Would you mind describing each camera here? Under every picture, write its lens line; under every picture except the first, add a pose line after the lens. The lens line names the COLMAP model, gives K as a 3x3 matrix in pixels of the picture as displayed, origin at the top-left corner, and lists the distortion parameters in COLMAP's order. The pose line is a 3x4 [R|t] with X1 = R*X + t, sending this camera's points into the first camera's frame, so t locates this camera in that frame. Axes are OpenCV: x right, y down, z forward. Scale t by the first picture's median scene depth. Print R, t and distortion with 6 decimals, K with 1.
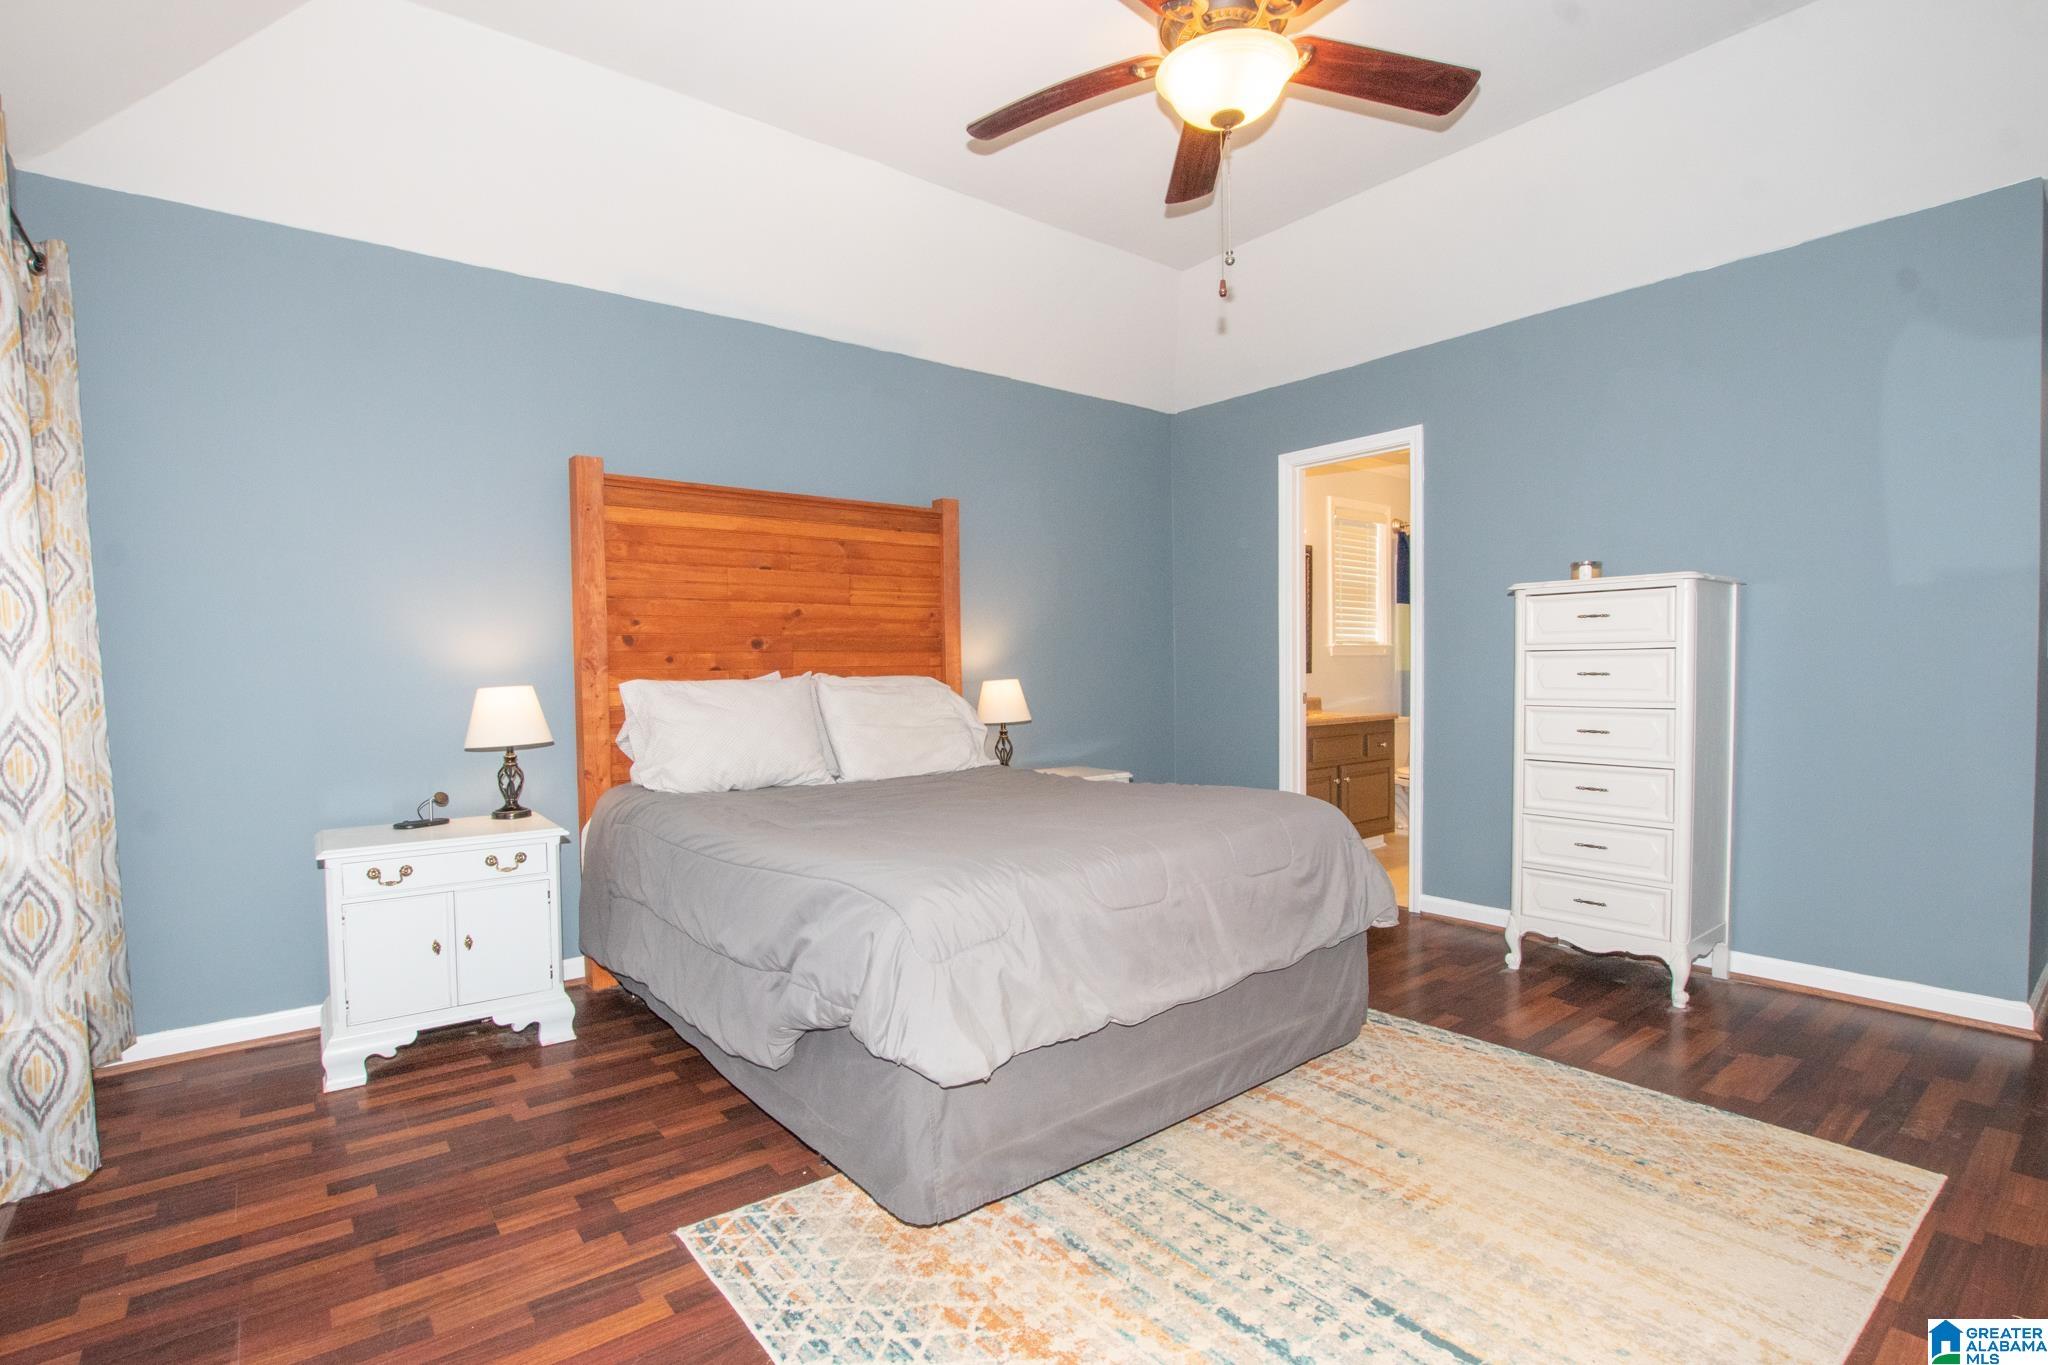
lens RADIAL K [[954.3, 0, 1014.0], [0, 954.3, 685.1], [0, 0, 1]] dist [-0.030490, 0.004682]
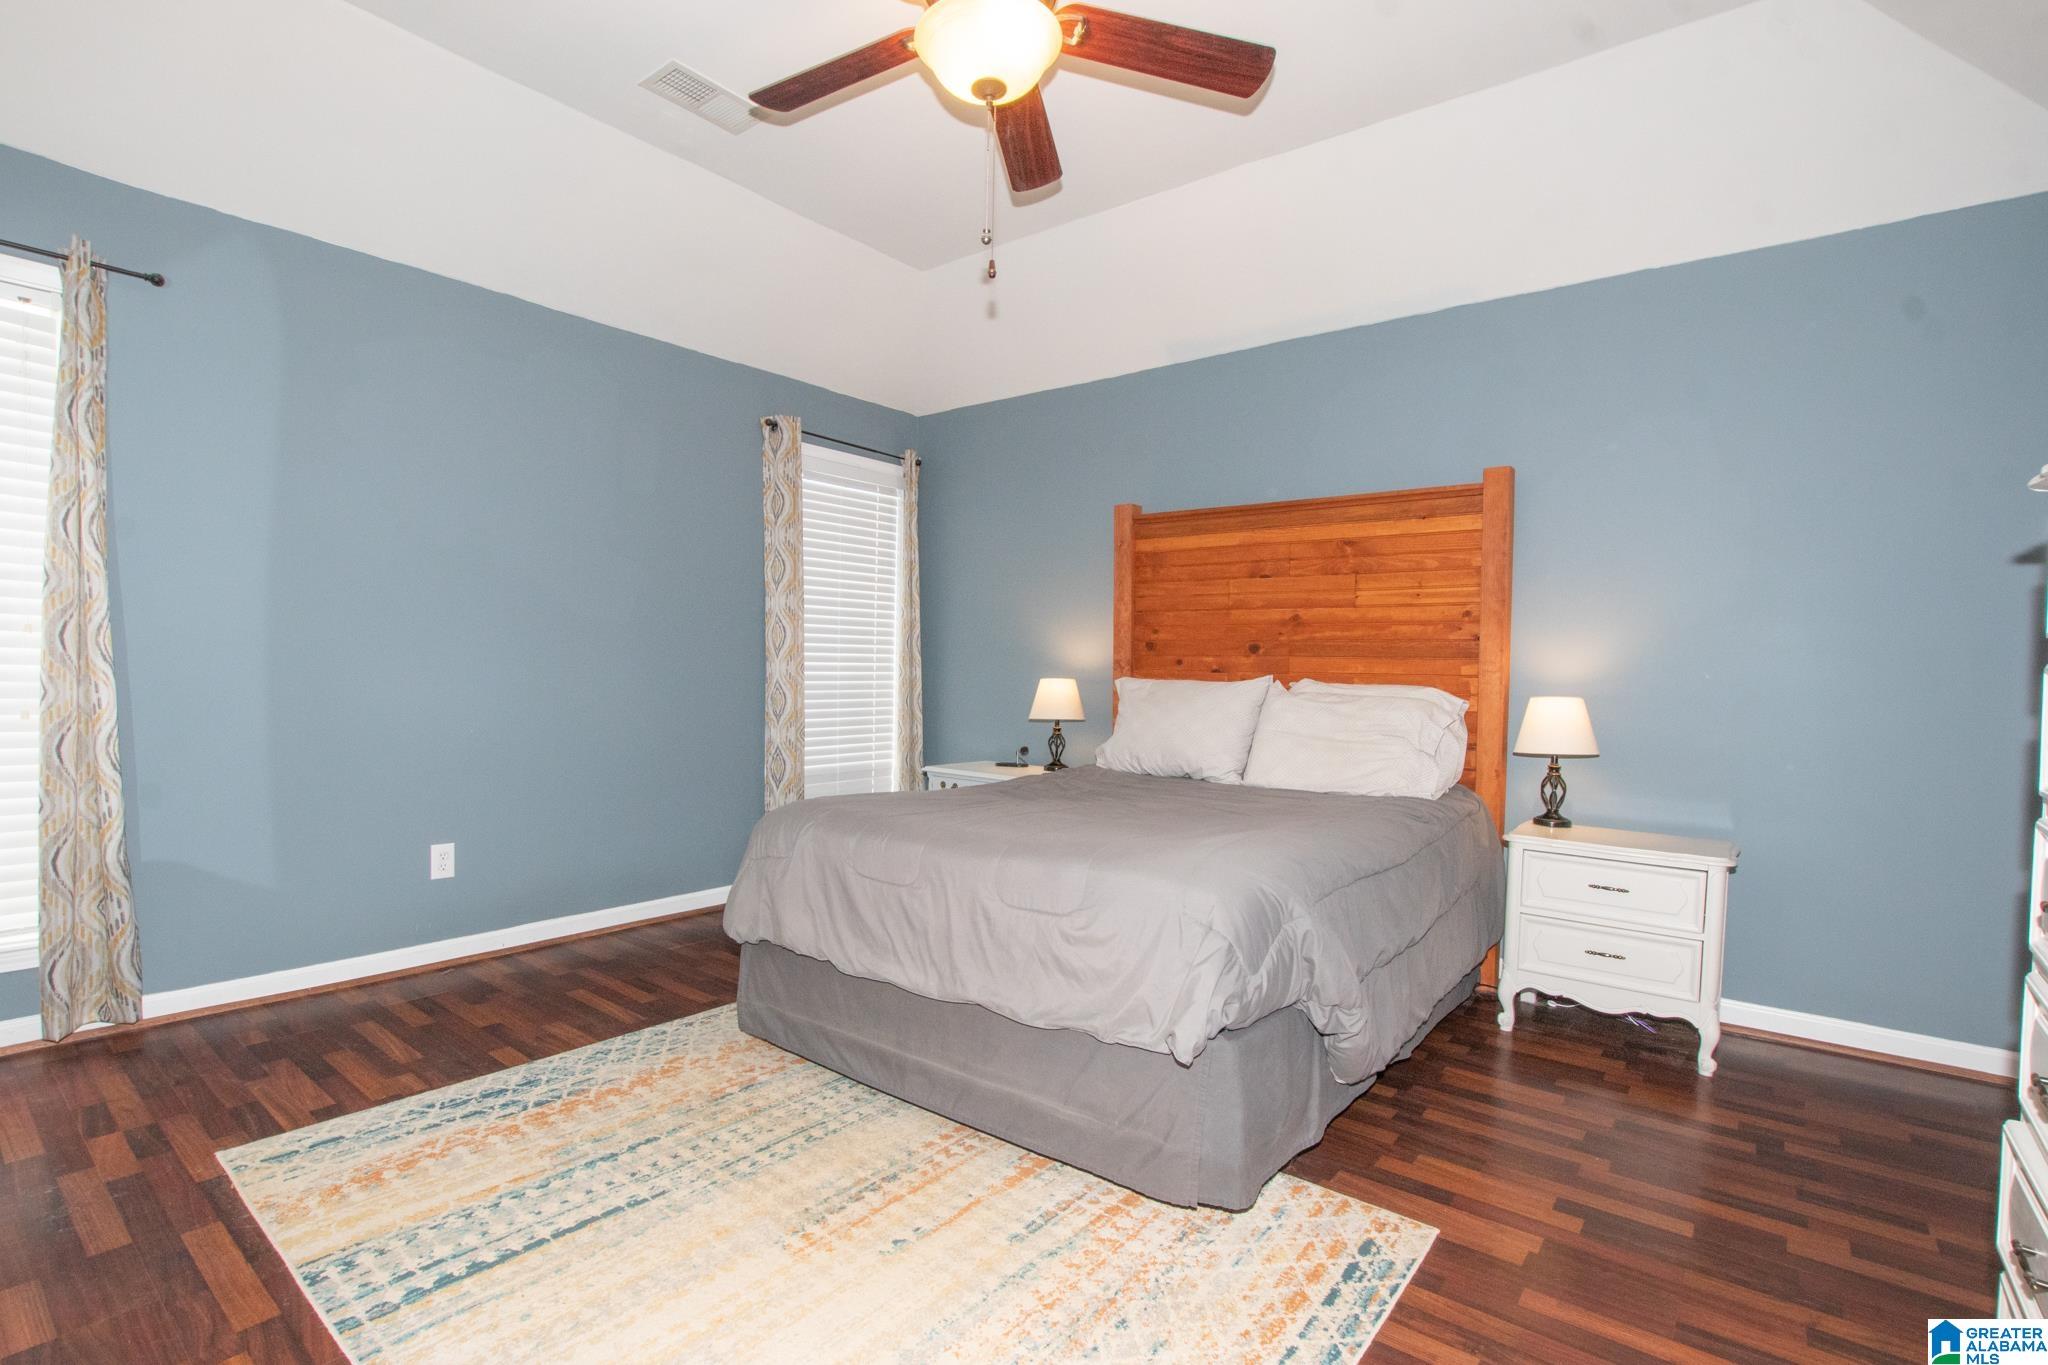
lens RADIAL K [[954.3, 0, 1020.1], [0, 954.3, 673.8], [0, 0, 1]] dist [-0.030490, 0.004682]
pose [[0.241118, 0.020775, -0.970273, 0.685200], [-0.044798, 0.998943, 0.010257, -0.014359], [0.969461, 0.040993, 0.241794, 0.481303]]
